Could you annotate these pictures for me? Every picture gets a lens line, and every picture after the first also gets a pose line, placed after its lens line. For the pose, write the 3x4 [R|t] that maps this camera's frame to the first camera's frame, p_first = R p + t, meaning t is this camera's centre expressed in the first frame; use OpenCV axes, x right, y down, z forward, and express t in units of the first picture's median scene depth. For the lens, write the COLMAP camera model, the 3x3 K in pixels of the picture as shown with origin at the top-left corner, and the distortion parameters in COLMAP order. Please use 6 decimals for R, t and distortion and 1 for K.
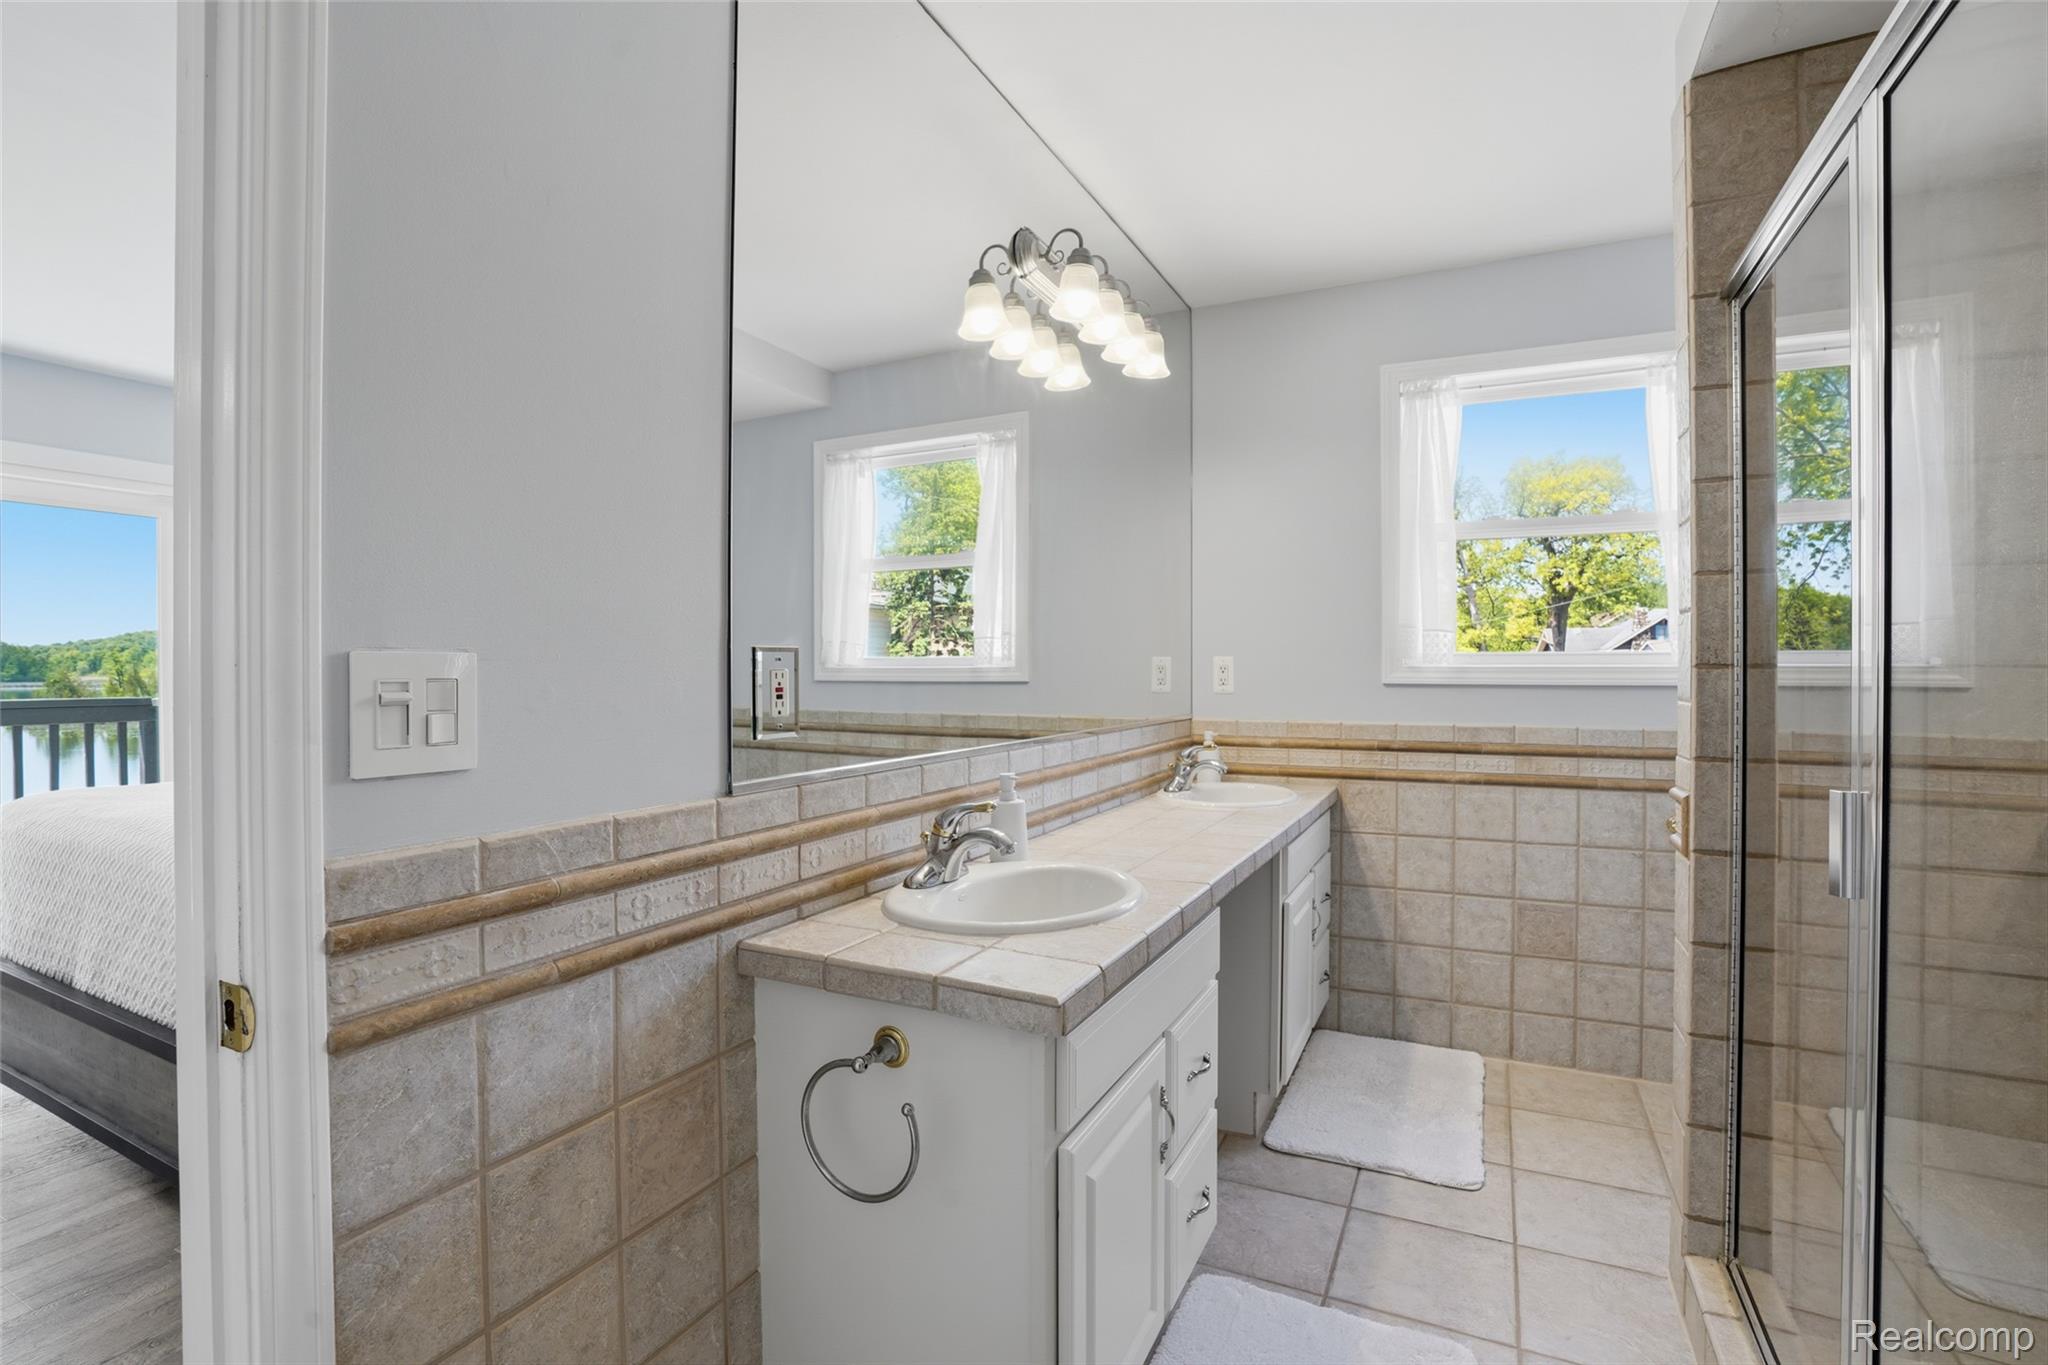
lens RADIAL K [[953.7, 0, 1023.7], [0, 953.7, 680.2], [0, 0, 1]] dist [-0.018848, 0.005004]
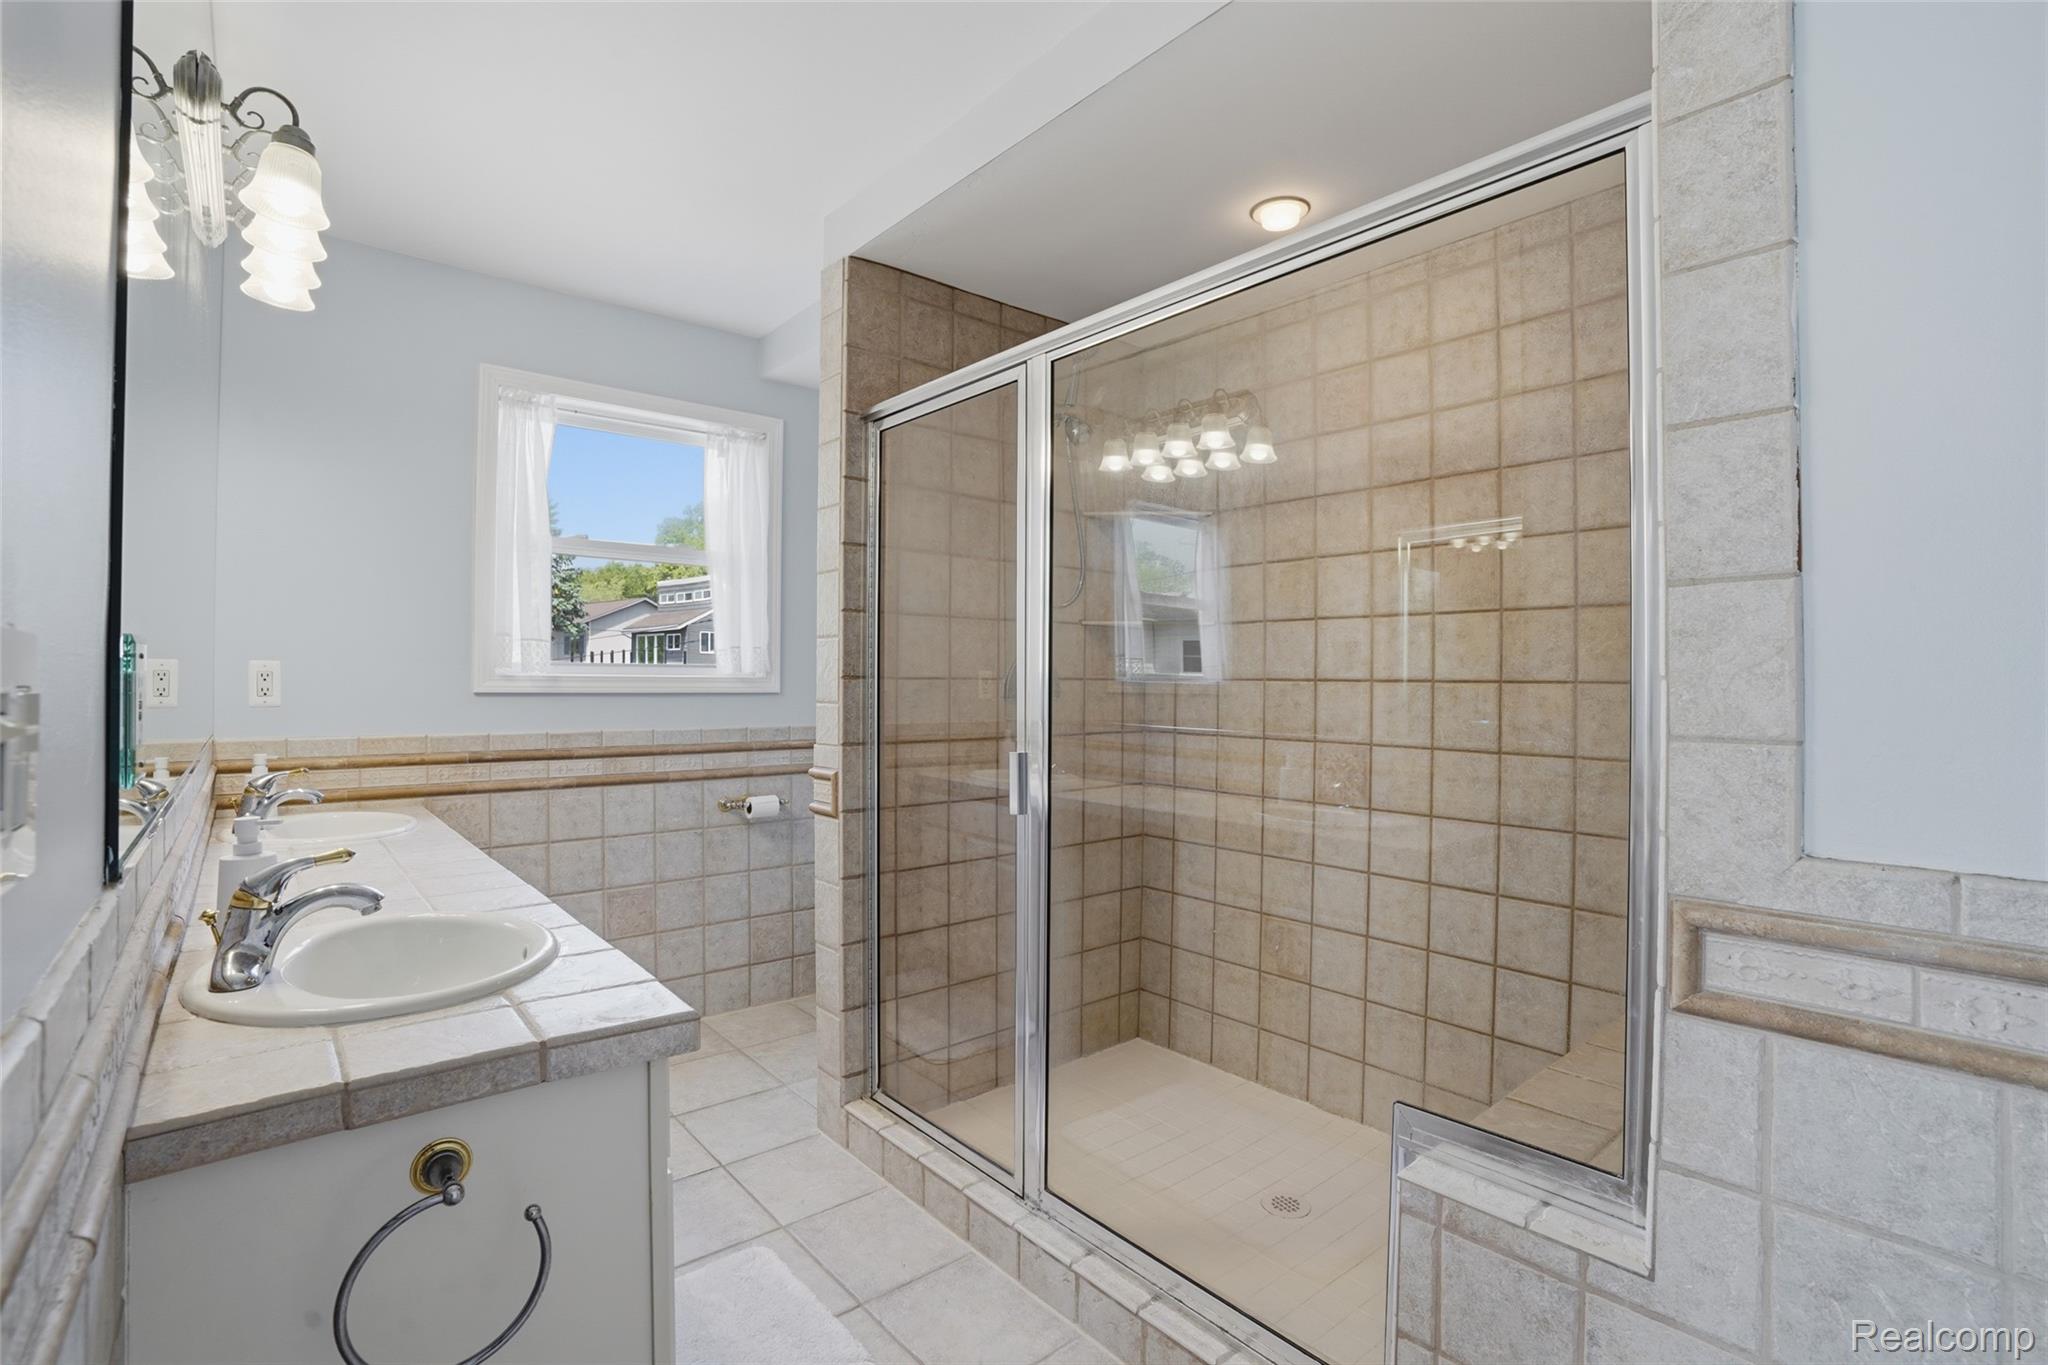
lens RADIAL K [[953.7, 0, 1014.9], [0, 953.7, 683.6], [0, 0, 1]] dist [-0.018848, 0.005004]
pose [[0.432561, 0.003298, 0.901599, -0.264997], [0.002187, 0.999987, -0.004708, 0.000145], [-0.901602, 0.004009, 0.432548, 0.103560]]
